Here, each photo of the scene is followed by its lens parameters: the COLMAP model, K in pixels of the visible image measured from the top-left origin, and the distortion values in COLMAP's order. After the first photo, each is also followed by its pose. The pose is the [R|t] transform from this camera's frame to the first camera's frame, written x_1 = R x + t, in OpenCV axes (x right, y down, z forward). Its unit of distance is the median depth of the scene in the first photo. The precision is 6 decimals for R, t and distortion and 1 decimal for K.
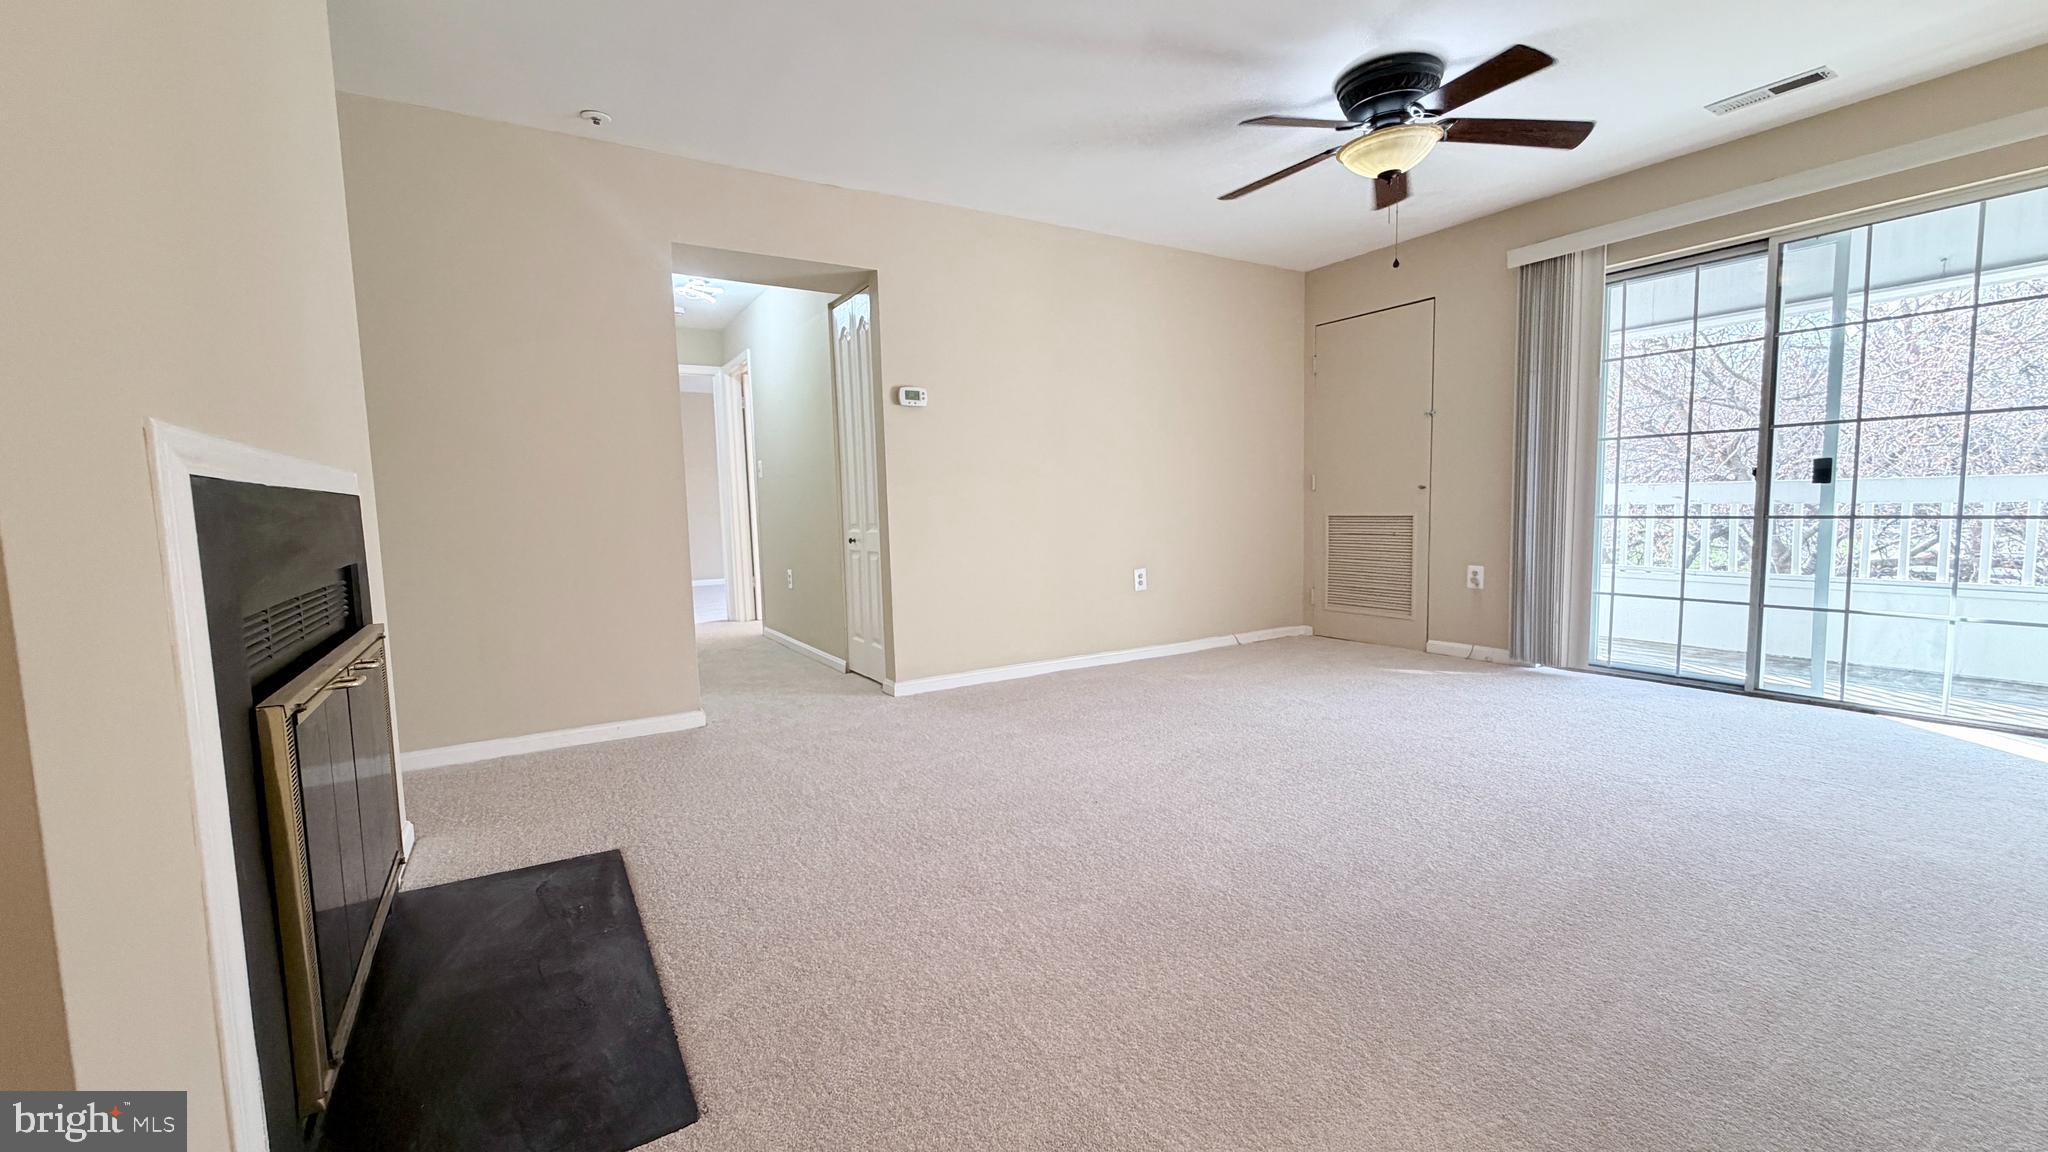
lens RADIAL K [[815.1, 0, 1018.4], [0, 815.1, 577.4], [0, 0, 1]] dist [0.001063, 0.000068]
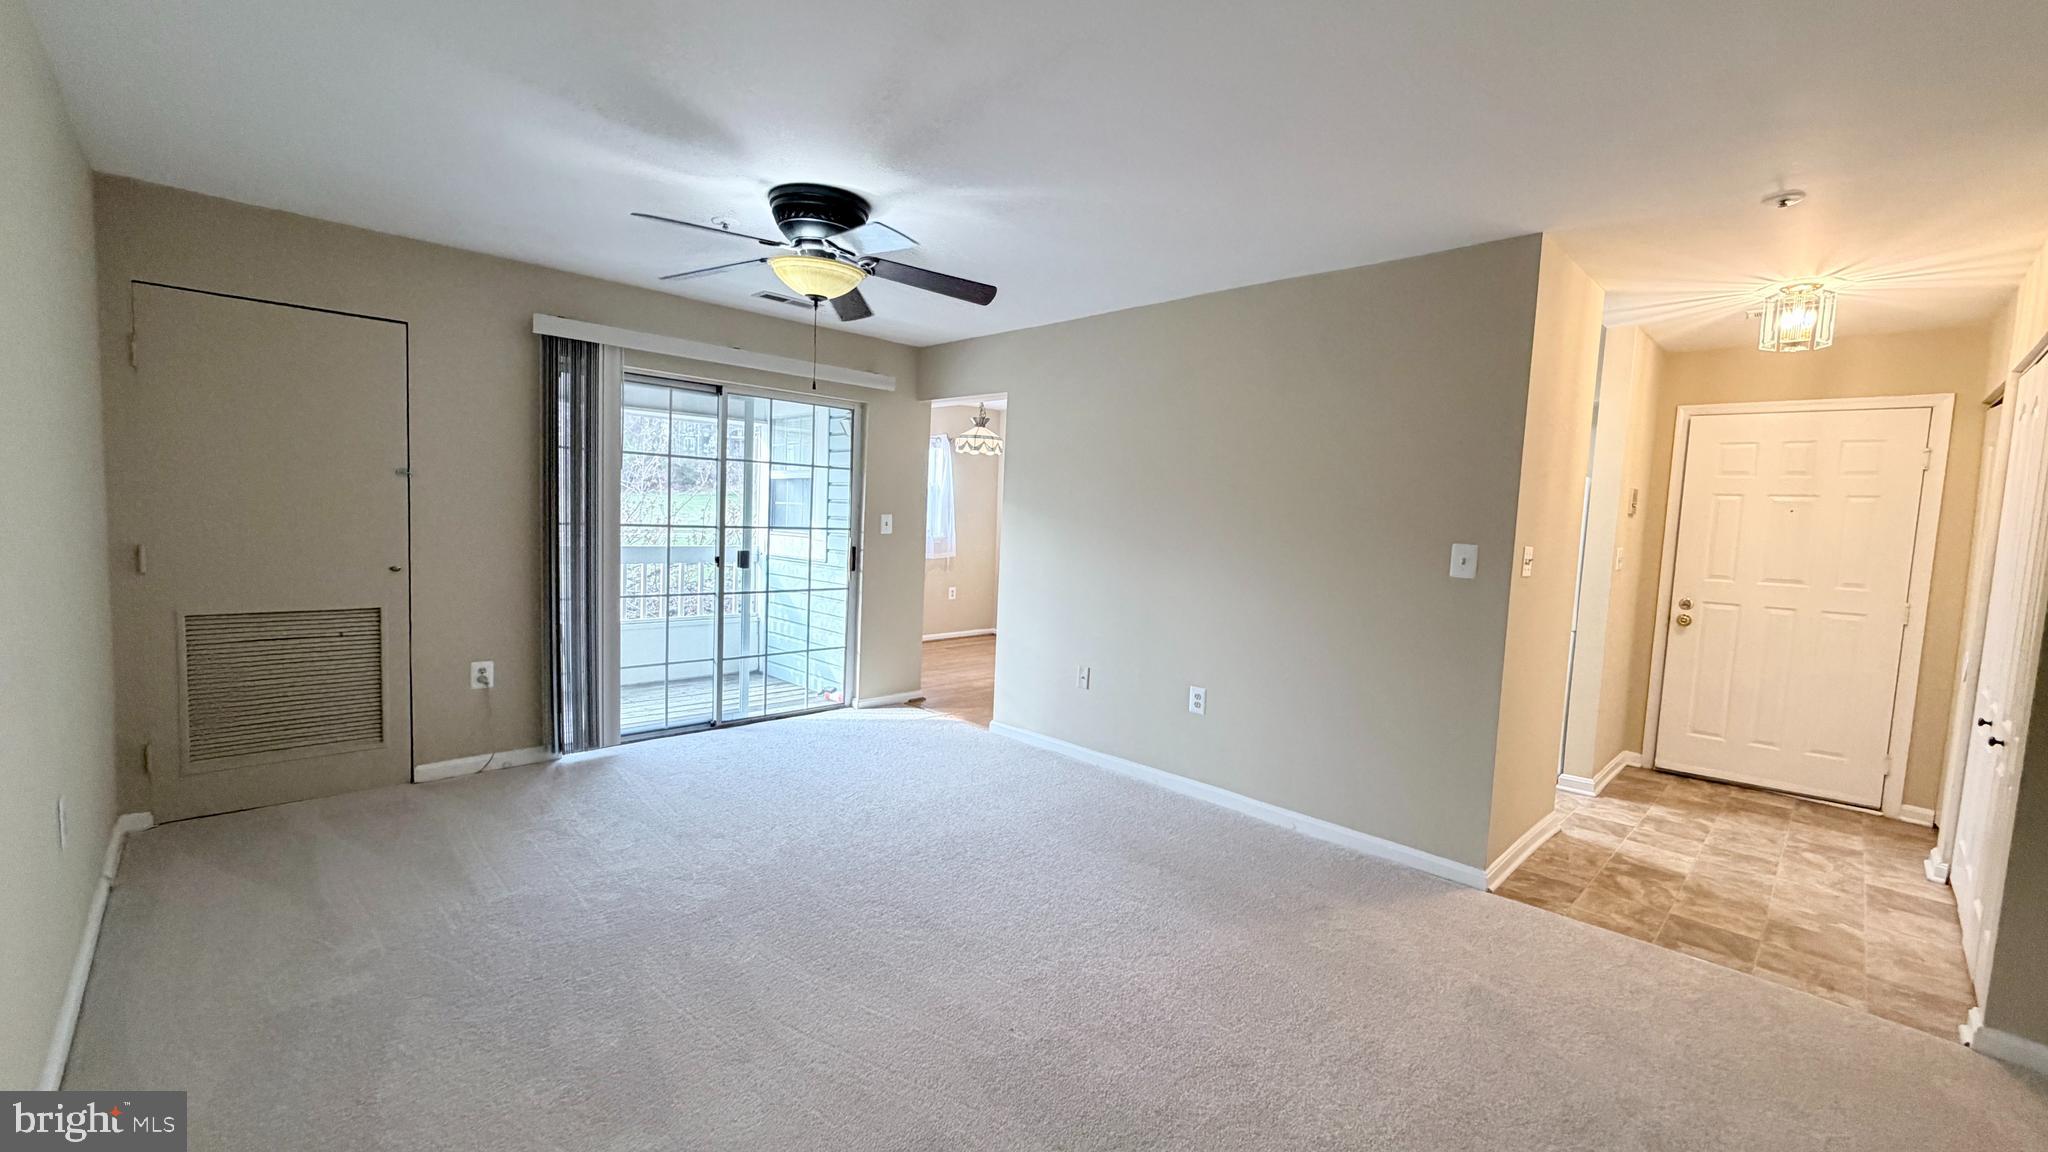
lens RADIAL K [[815.1, 0, 1016.9], [0, 815.1, 578.6], [0, 0, 1]] dist [0.001063, 0.000068]
pose [[-0.223242, -0.060800, 0.972865, -0.384087], [0.054545, 0.995710, 0.074744, -0.134402], [-0.973236, 0.069751, -0.218968, 0.643771]]
